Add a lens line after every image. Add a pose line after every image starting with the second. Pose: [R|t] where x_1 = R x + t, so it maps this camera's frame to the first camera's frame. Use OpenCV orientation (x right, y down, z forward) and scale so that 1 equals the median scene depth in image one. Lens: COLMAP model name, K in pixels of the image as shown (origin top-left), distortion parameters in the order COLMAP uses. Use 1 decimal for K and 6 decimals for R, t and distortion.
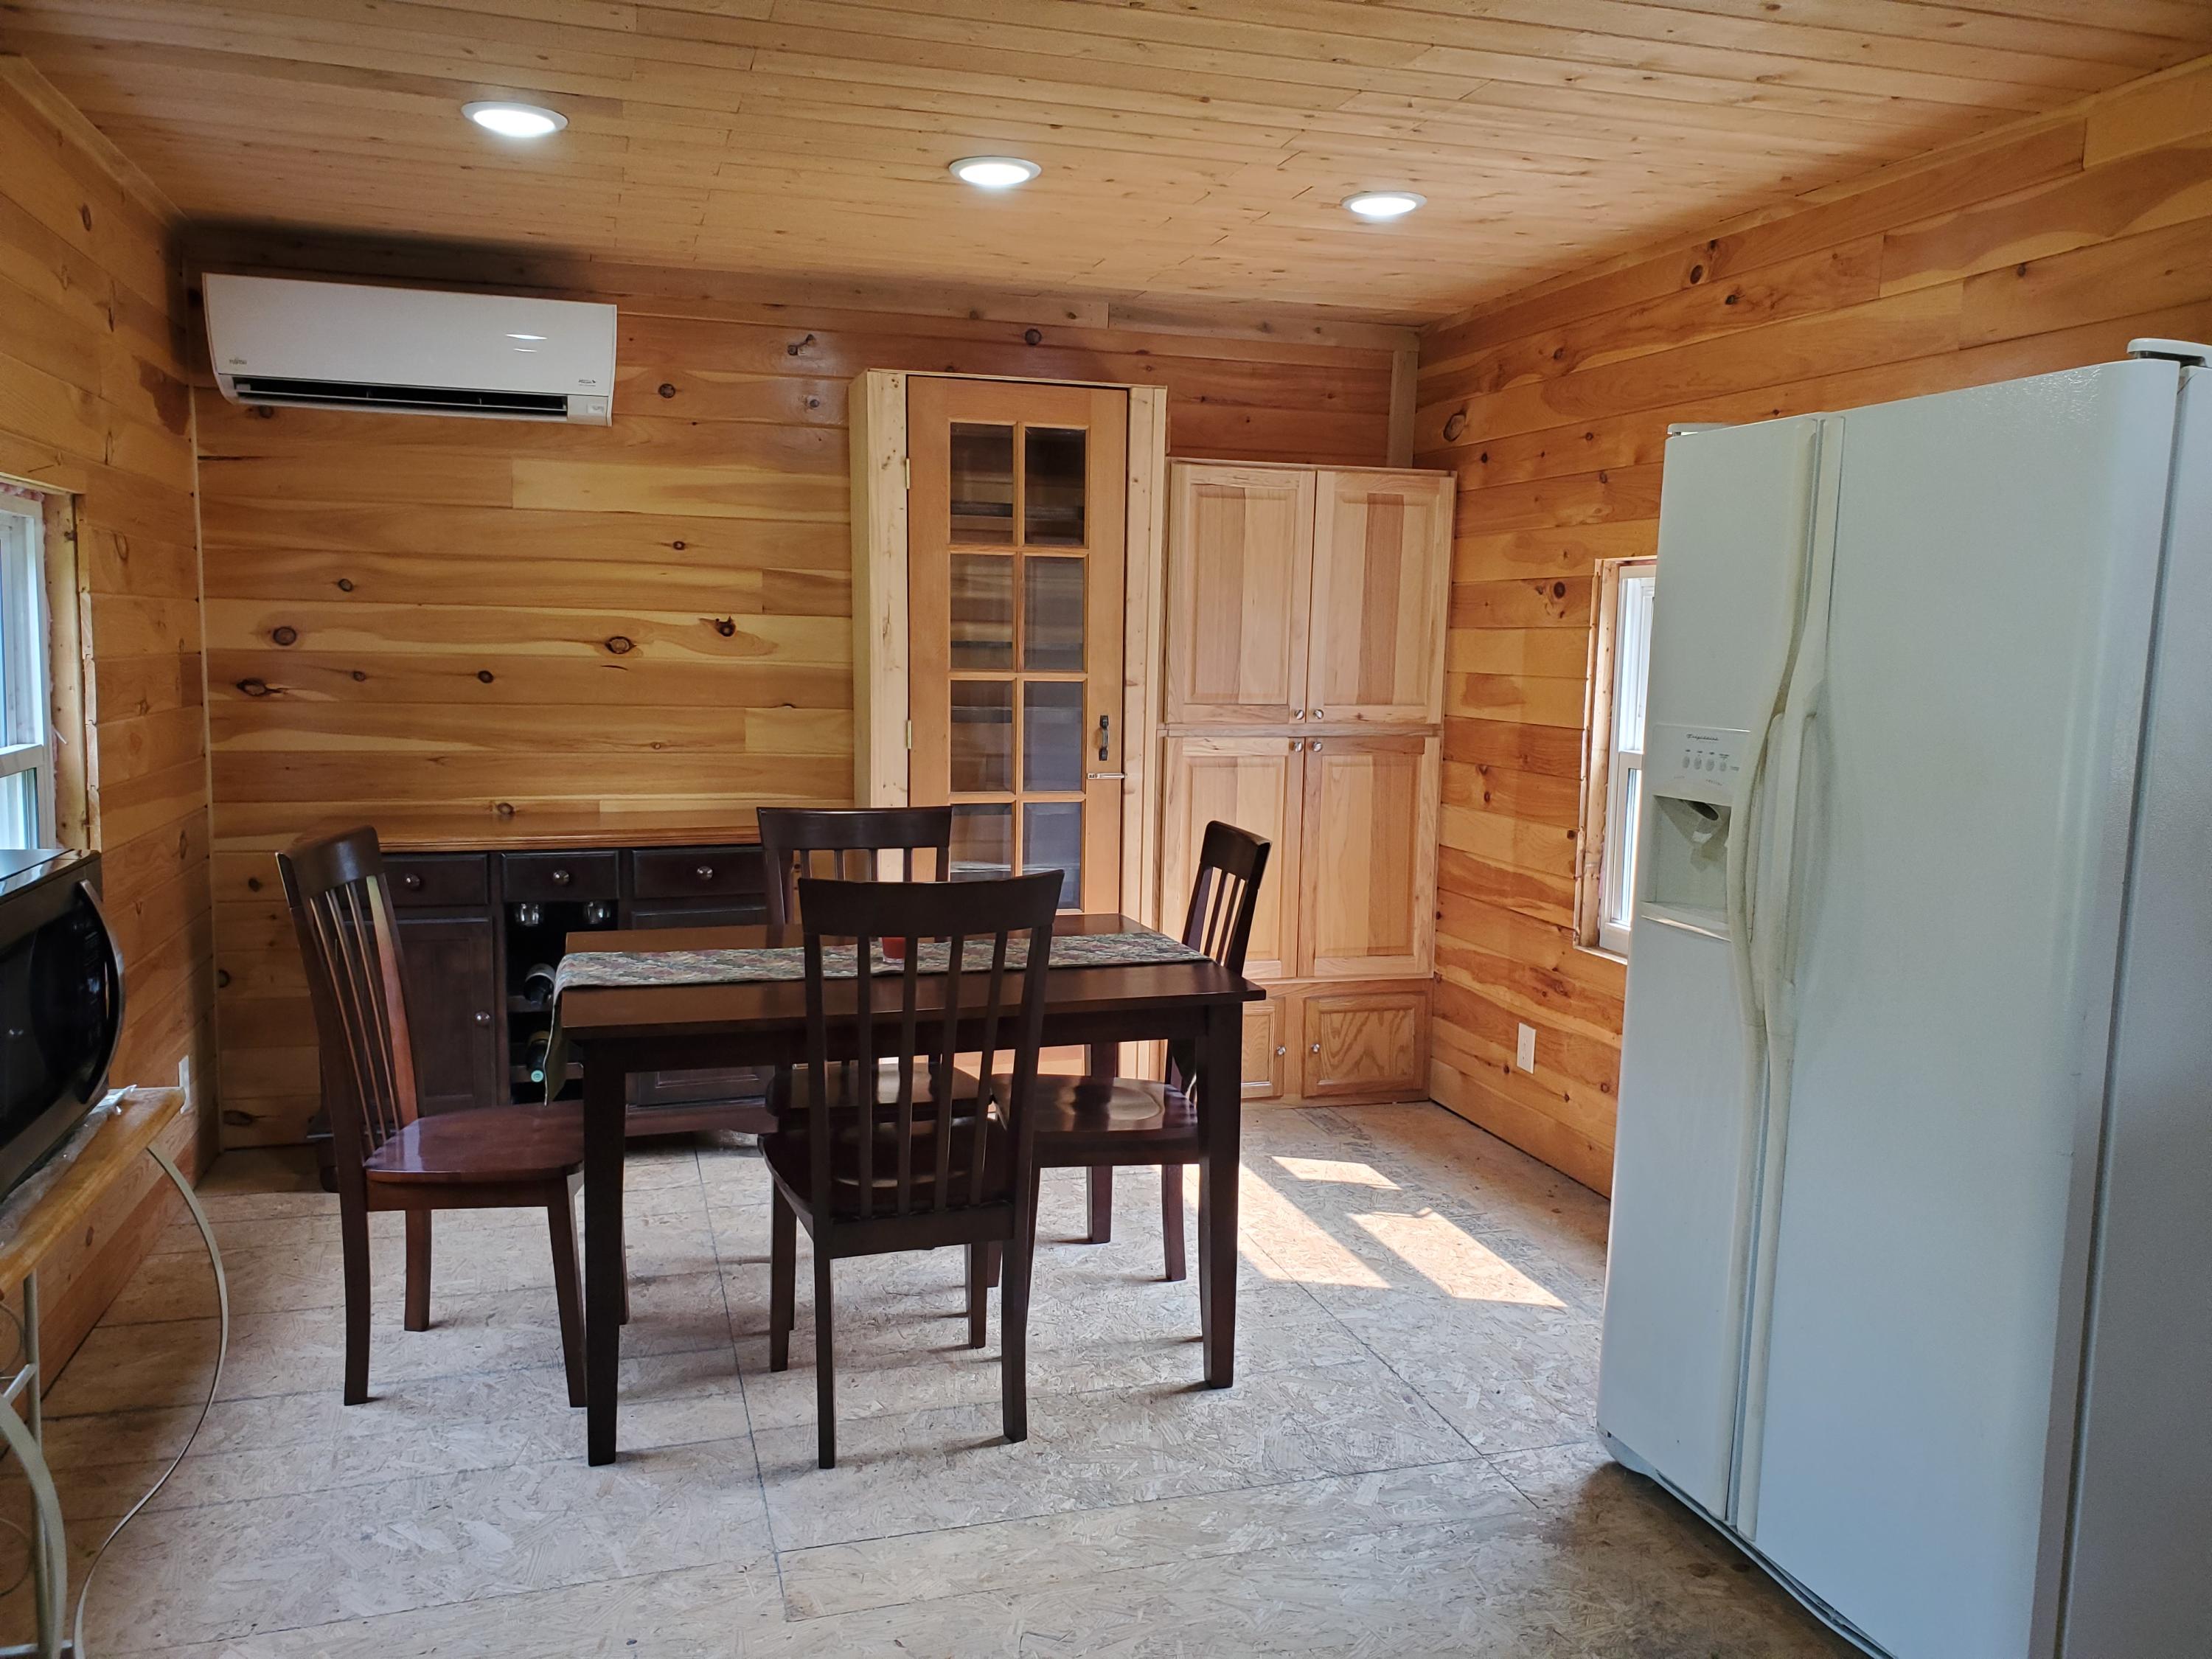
lens RADIAL K [[1737.2, 0, 1149.0], [0, 1737.2, 844.3], [0, 0, 1]] dist [0.044173, -0.026915]
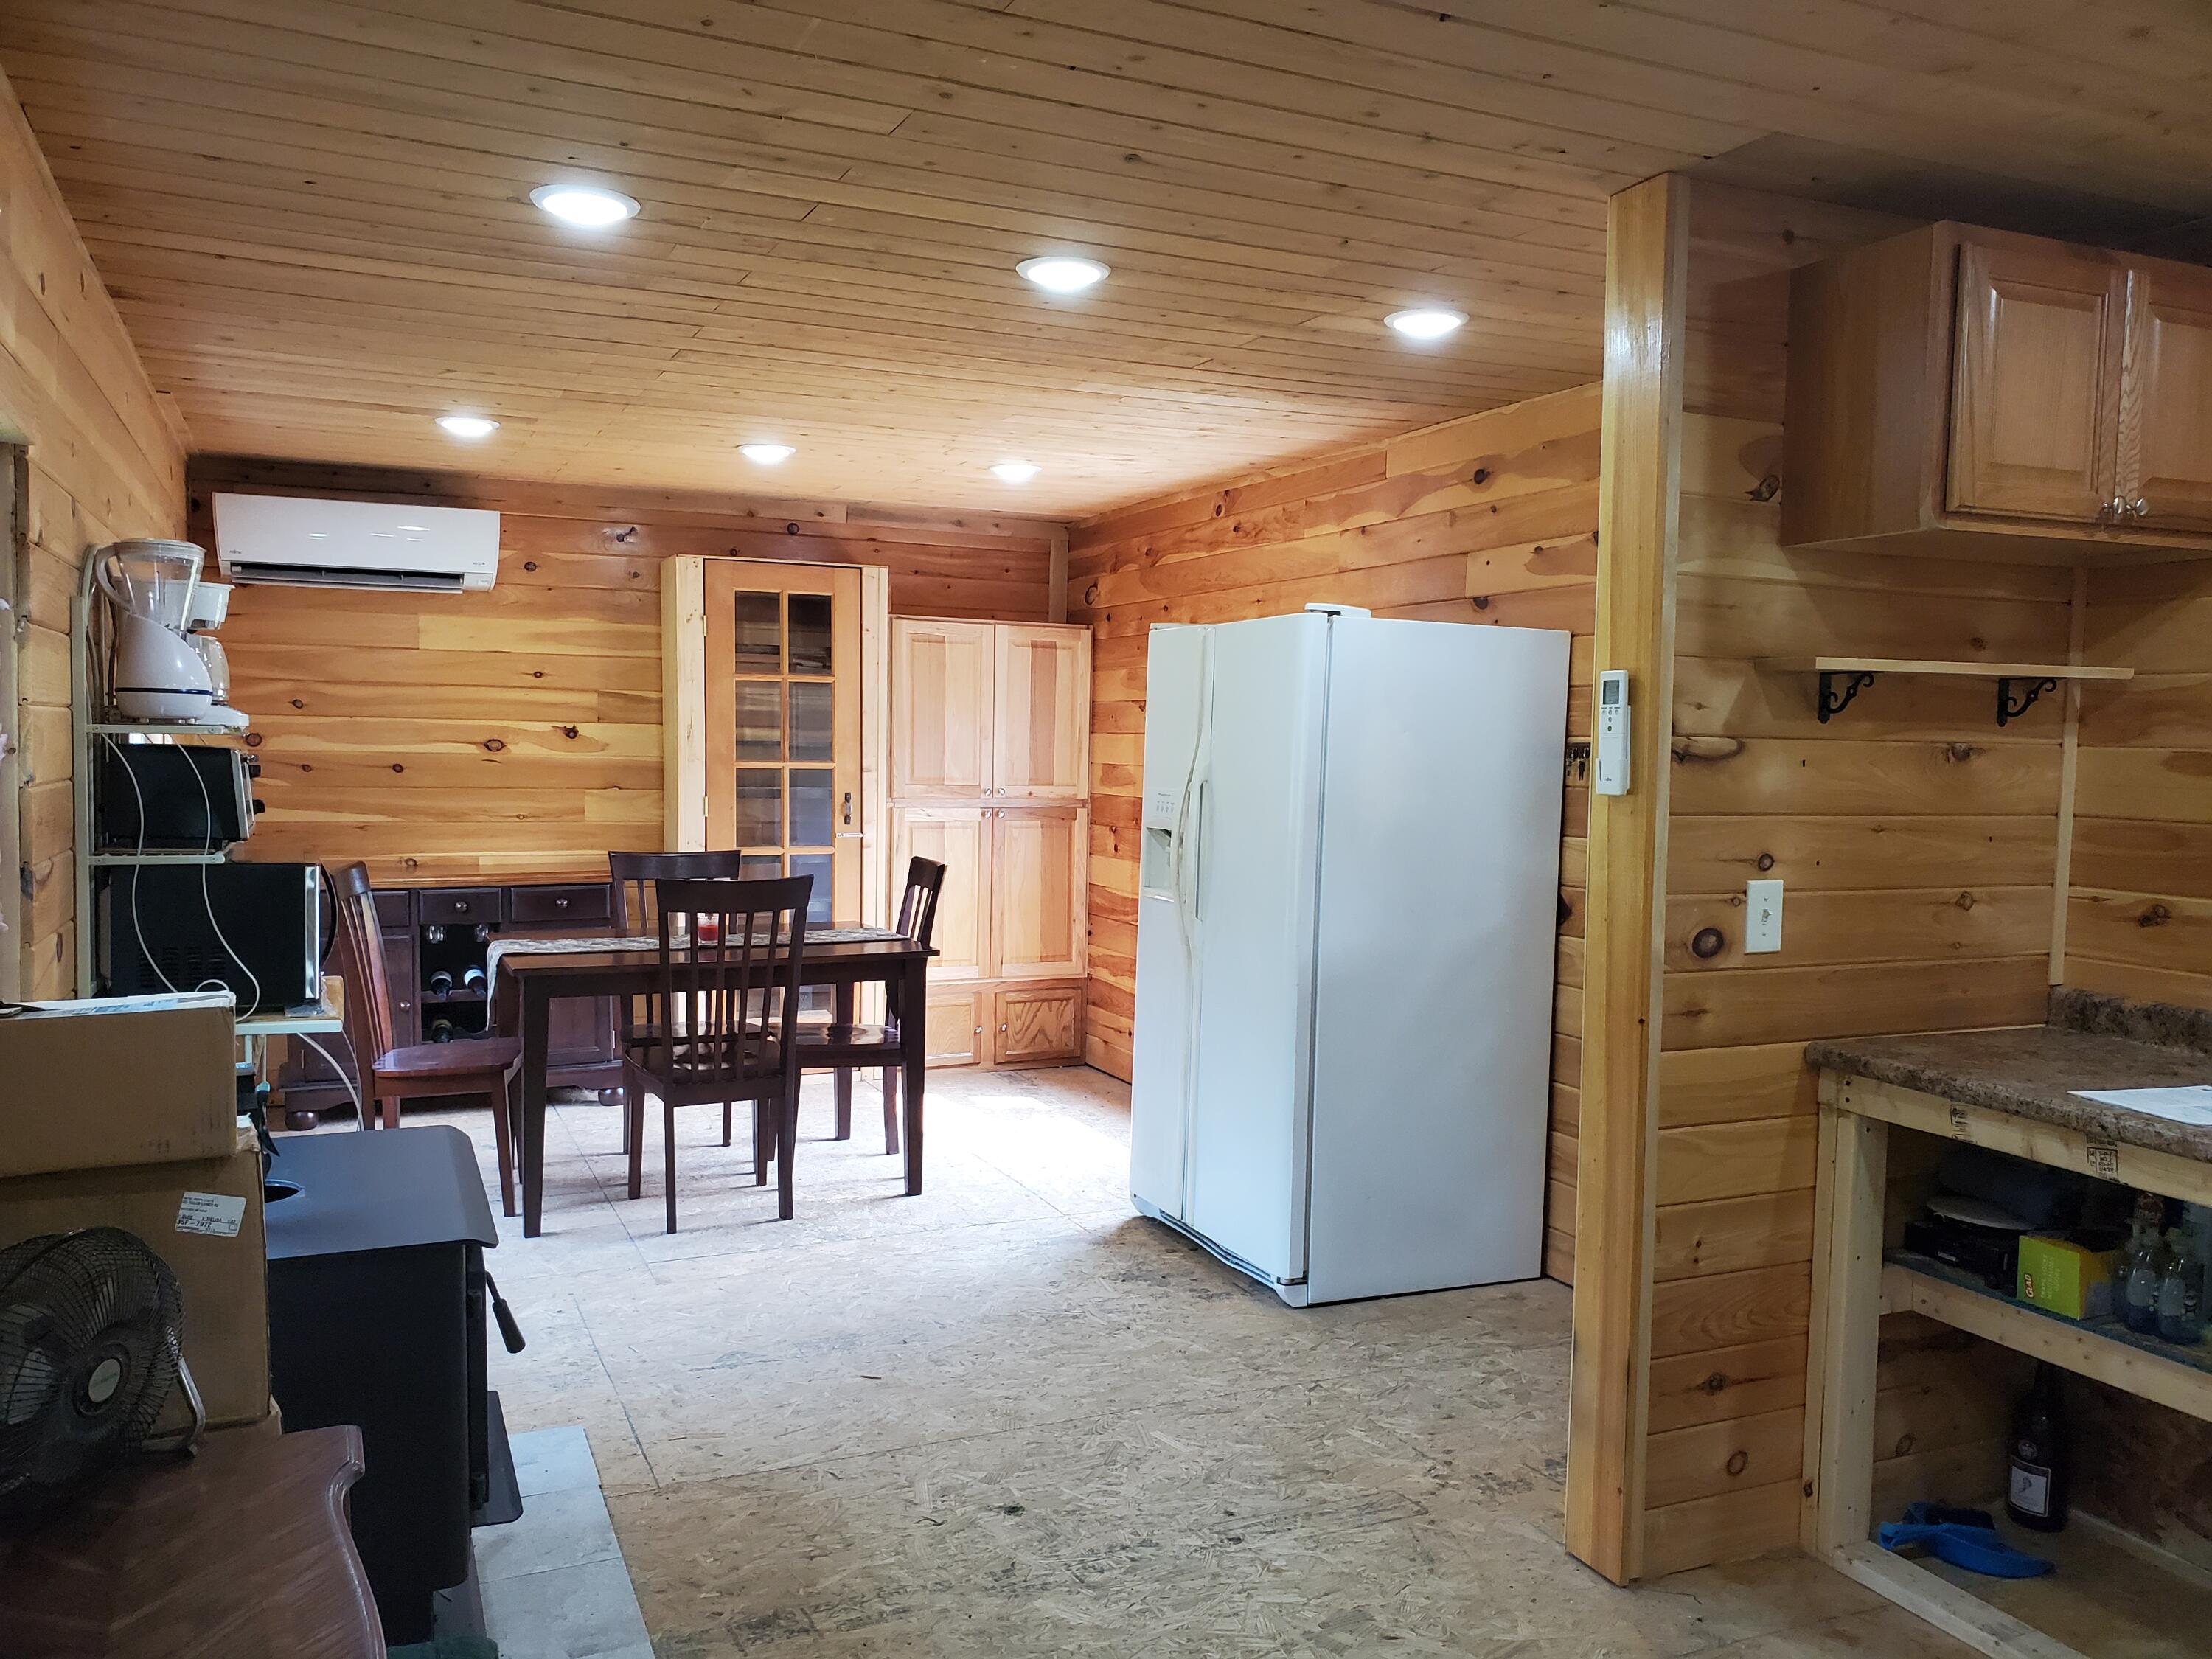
lens RADIAL K [[1737.2, 0, 1150.8], [0, 1737.2, 875.7], [0, 0, 1]] dist [0.044173, -0.026915]
pose [[0.991618, -0.013074, 0.128544, 0.040260], [0.018101, 0.999113, -0.038018, 0.057022], [-0.127933, 0.040027, 0.990975, -0.485676]]
